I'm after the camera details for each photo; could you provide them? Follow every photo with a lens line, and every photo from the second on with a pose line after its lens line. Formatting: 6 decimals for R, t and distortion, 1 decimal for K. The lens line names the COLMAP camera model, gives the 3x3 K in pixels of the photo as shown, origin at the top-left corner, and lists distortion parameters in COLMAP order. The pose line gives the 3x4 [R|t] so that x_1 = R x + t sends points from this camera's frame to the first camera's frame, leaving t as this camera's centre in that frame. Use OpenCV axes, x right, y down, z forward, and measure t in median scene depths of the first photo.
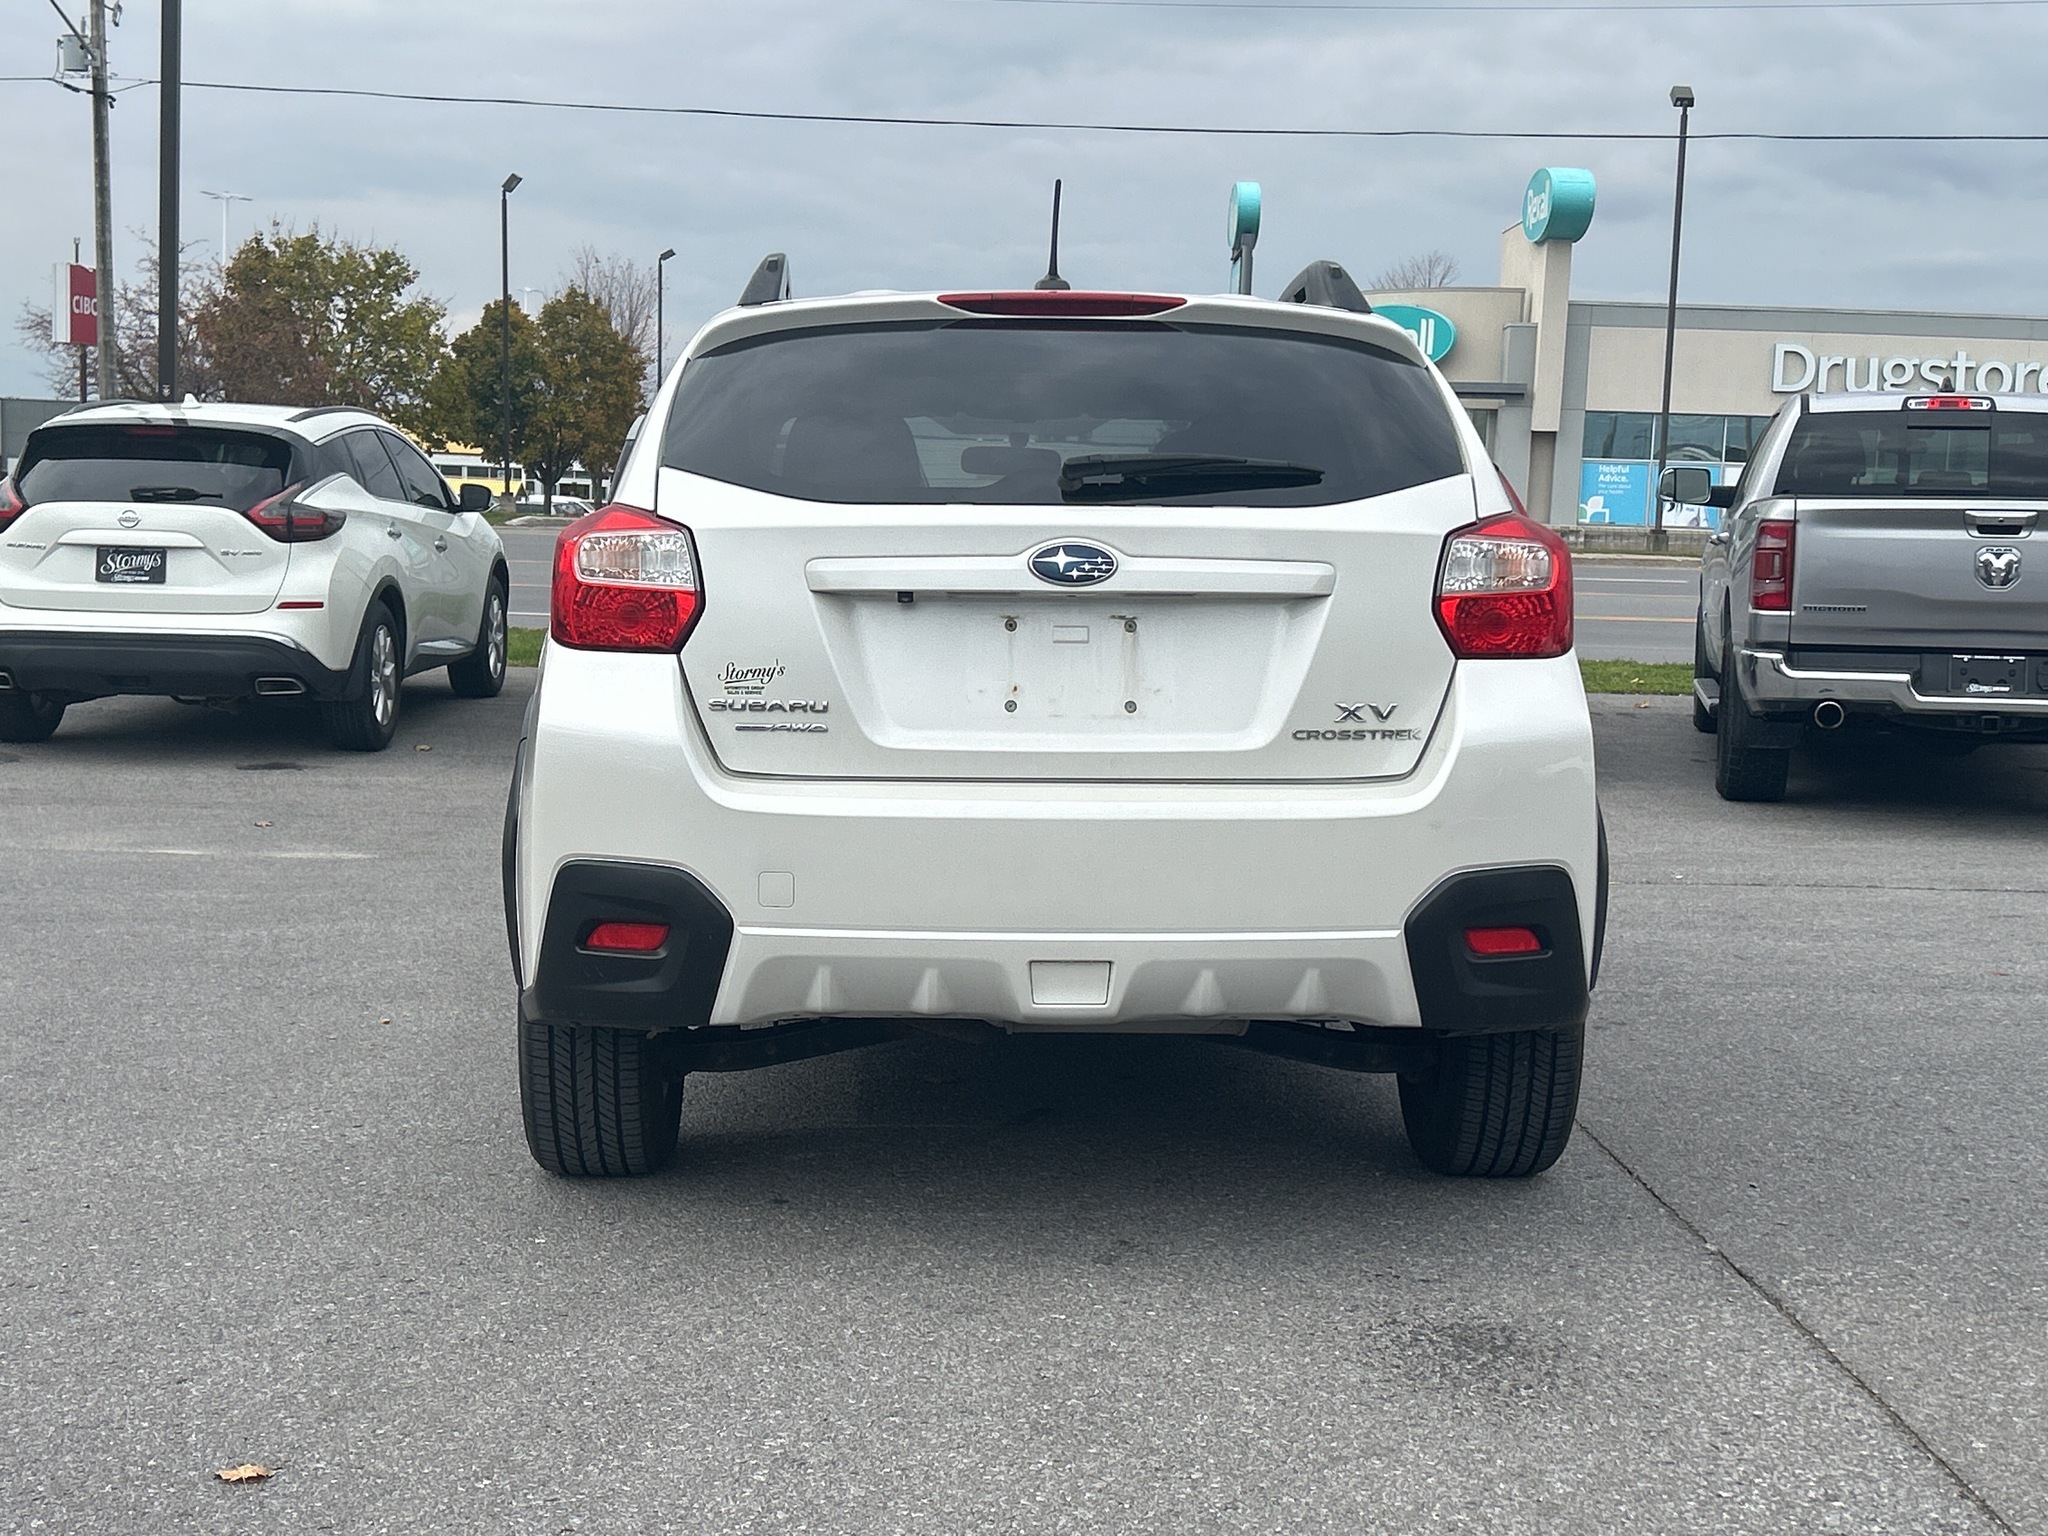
lens RADIAL K [[2753.4, 0, 1024.0], [0, 2753.4, 768.0], [0, 0, 1]] dist [0.180393, -0.305396]
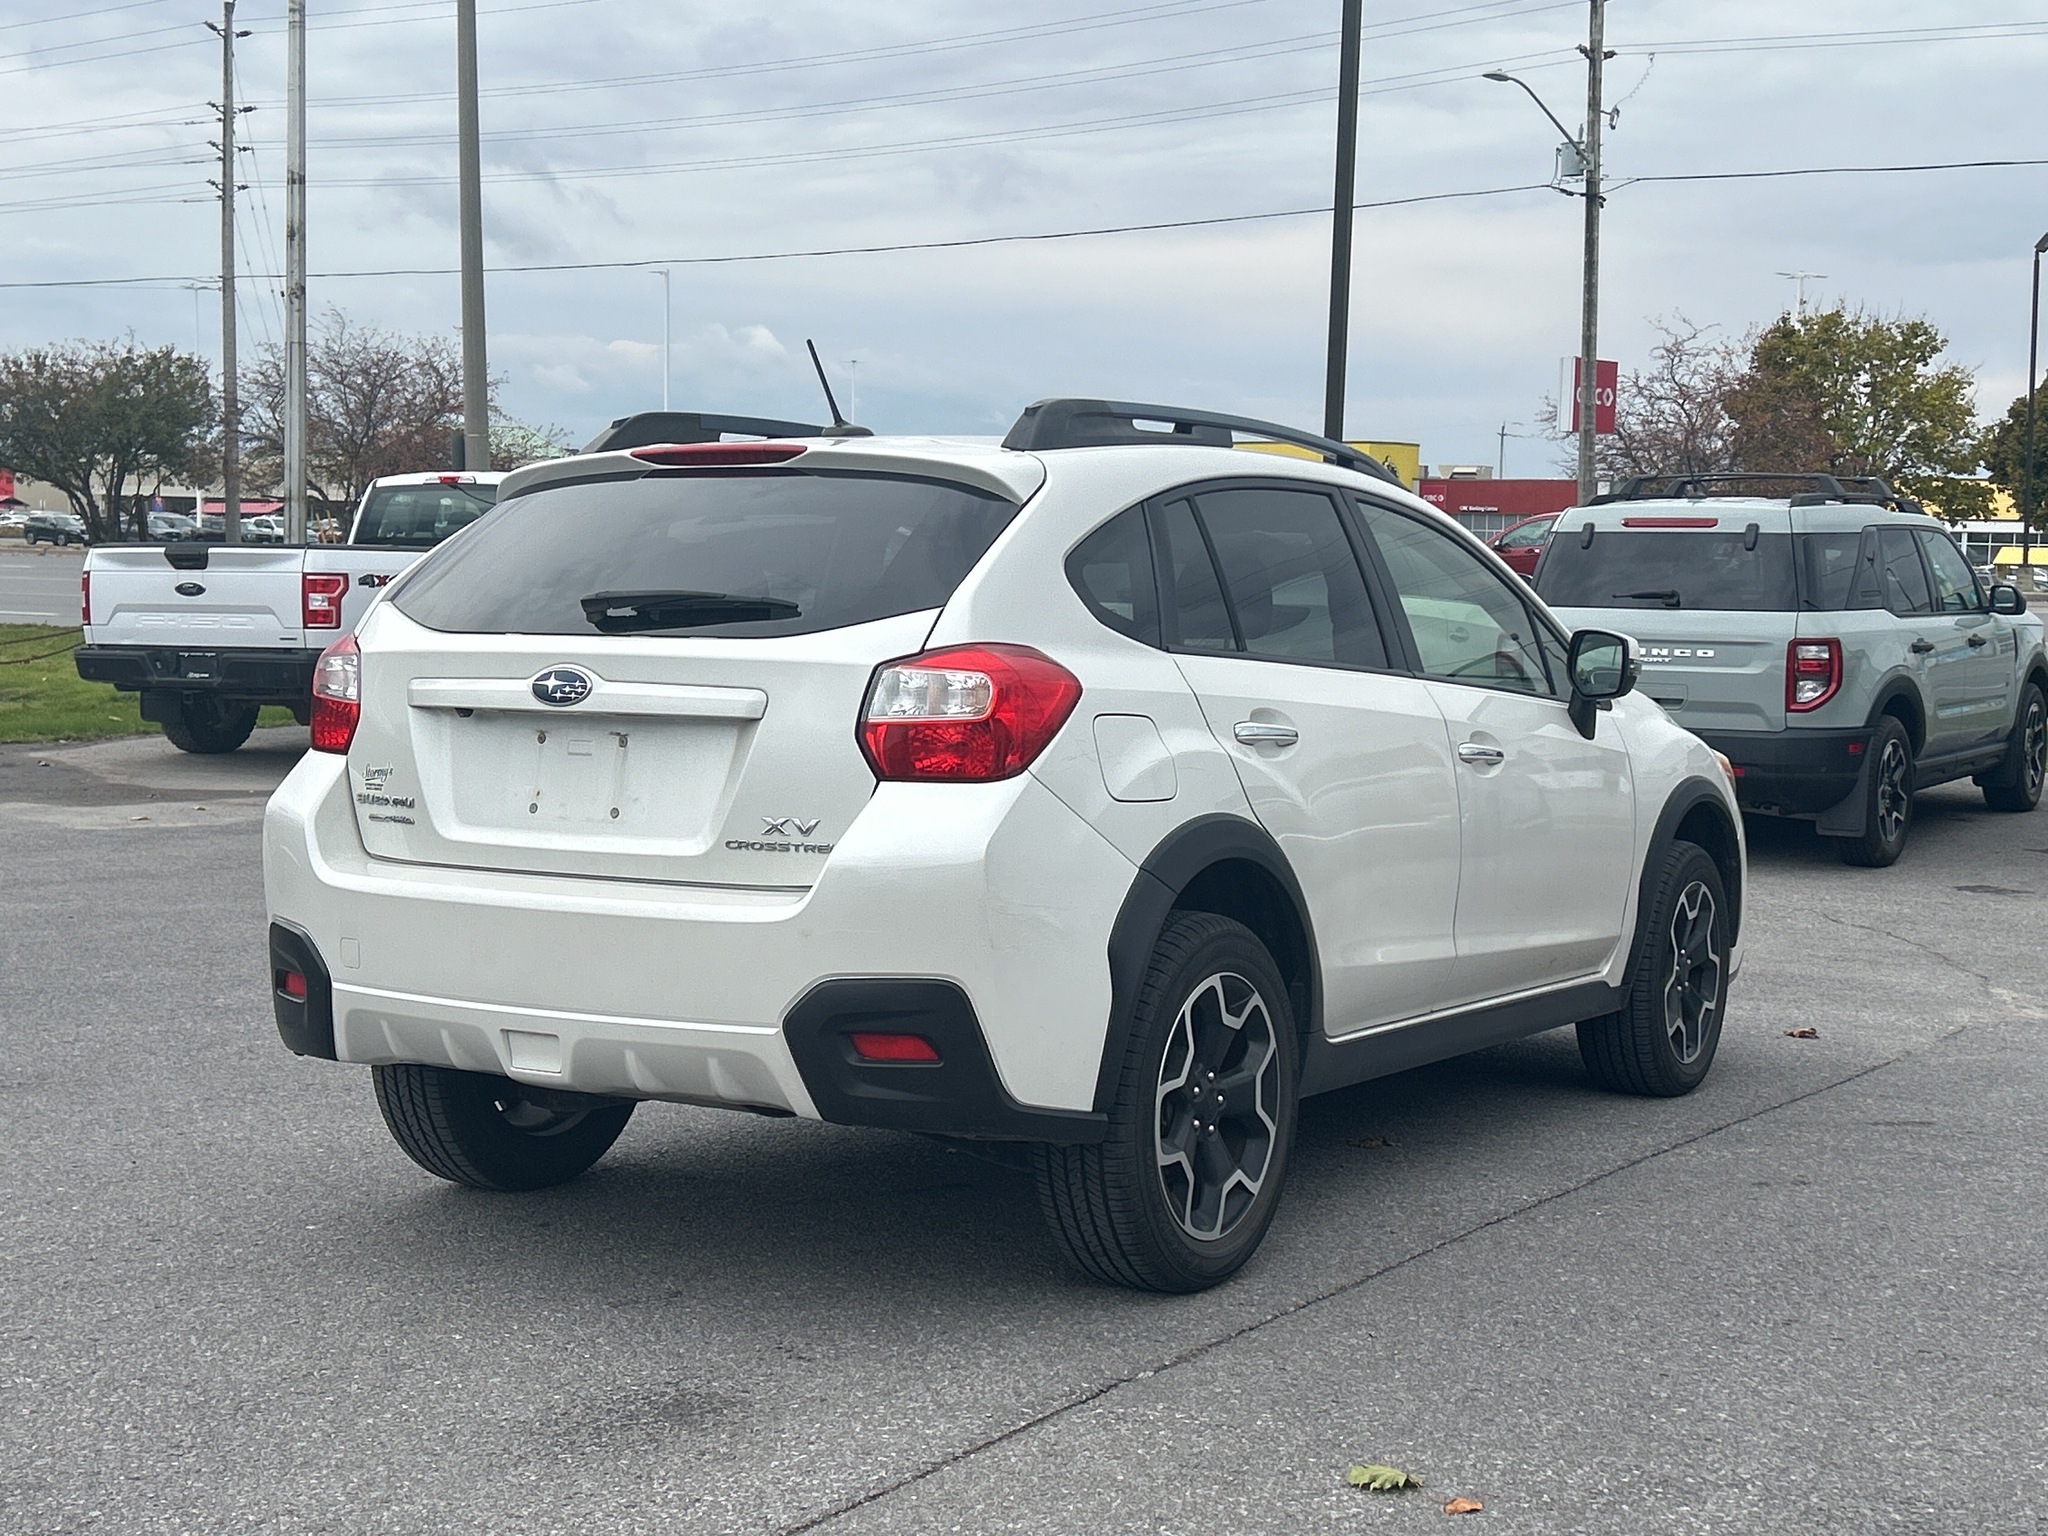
lens RADIAL K [[2753.4, 0, 1024.0], [0, 2753.4, 768.0], [0, 0, 1]] dist [0.180393, -0.305396]
pose [[0.850388, 0.033957, -0.525060, 0.771082], [-0.047747, 0.998778, -0.012738, -0.033939], [0.523986, 0.035902, 0.850970, 0.118049]]
